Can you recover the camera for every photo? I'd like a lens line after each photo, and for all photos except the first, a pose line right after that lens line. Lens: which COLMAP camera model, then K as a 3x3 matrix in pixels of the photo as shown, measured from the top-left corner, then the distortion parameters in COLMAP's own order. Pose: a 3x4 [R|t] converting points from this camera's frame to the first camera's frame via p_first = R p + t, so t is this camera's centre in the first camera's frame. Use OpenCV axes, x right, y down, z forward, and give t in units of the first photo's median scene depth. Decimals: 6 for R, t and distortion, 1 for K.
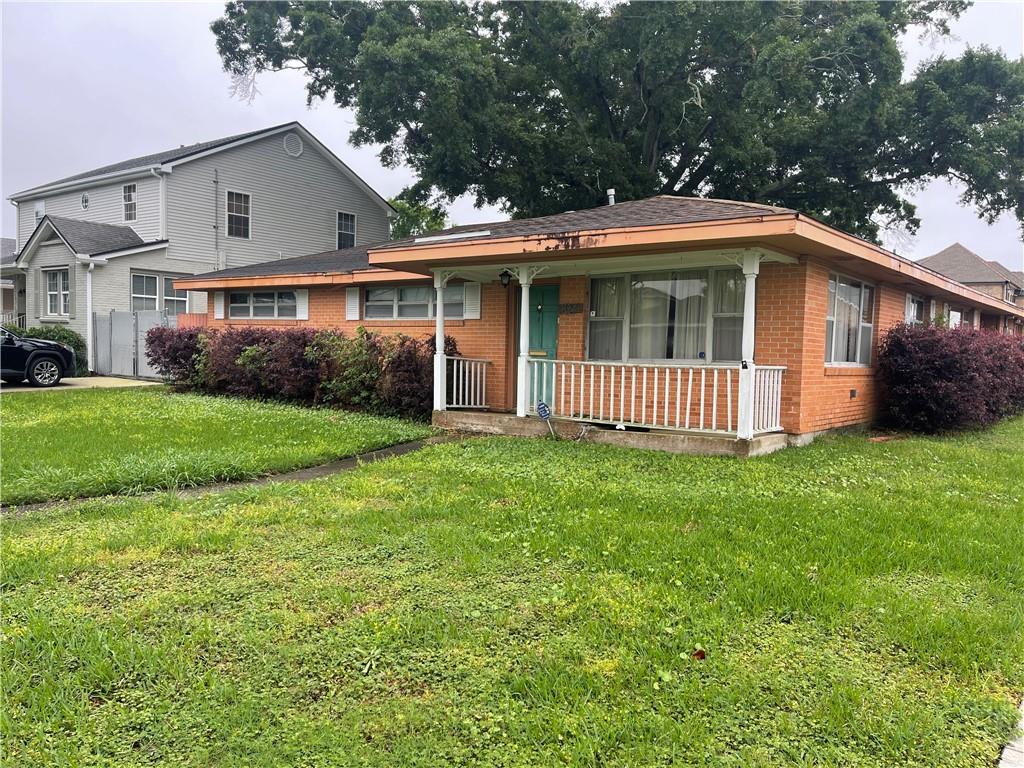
lens RADIAL K [[783.5, 0, 513.2], [0, 783.5, 382.7], [0, 0, 1]] dist [0.028812, -0.009040]
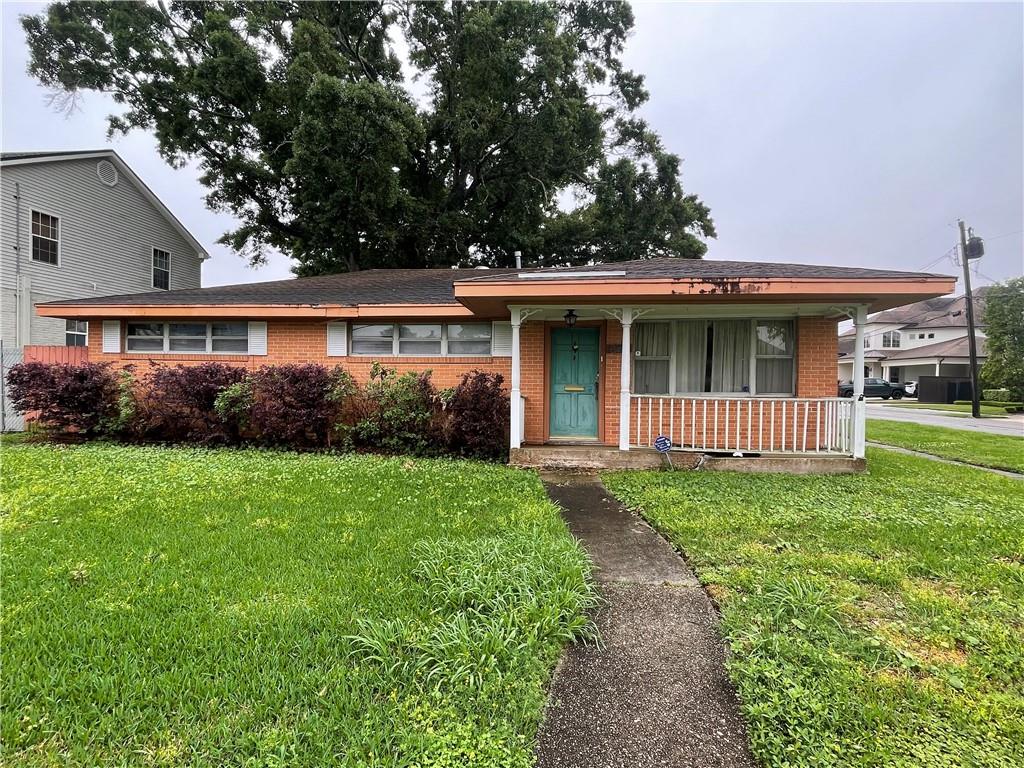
lens RADIAL K [[543.3, 0, 510.3], [0, 543.3, 391.4], [0, 0, 1]] dist [-0.002319, 0.003204]
pose [[0.858448, -0.019717, 0.512521, -0.478094], [0.029749, 0.999493, -0.011377, -0.030769], [-0.512037, 0.025014, 0.858599, 0.433506]]
